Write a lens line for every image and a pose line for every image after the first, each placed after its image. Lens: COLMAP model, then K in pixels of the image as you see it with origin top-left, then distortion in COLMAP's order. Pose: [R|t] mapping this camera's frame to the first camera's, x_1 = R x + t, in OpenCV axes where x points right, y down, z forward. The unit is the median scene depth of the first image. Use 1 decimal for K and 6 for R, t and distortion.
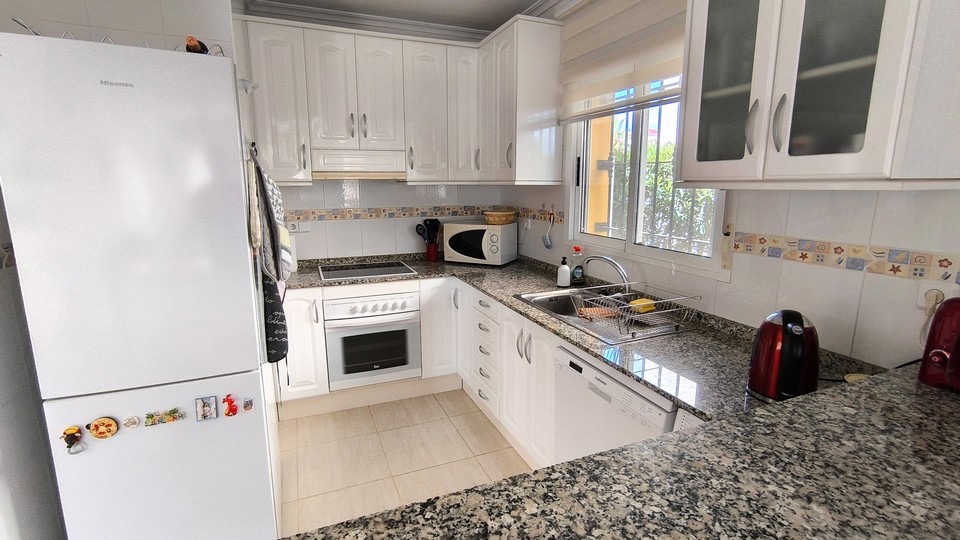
lens RADIAL K [[440.9, 0, 481.1], [0, 440.9, 268.4], [0, 0, 1]] dist [-0.032028, 0.015084]
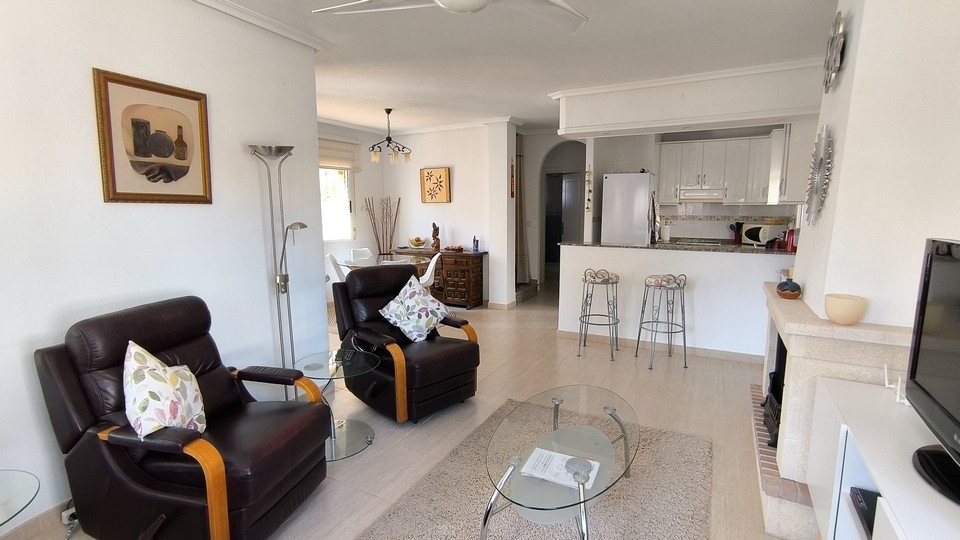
lens RADIAL K [[454.1, 0, 482.4], [0, 454.1, 268.4], [0, 0, 1]] dist [-0.041740, 0.026206]
pose [[0.640182, 0.102759, -0.761320, 0.771553], [-0.140982, 0.989898, 0.015062, 0.248107], [0.755176, 0.097689, 0.648202, -1.266171]]
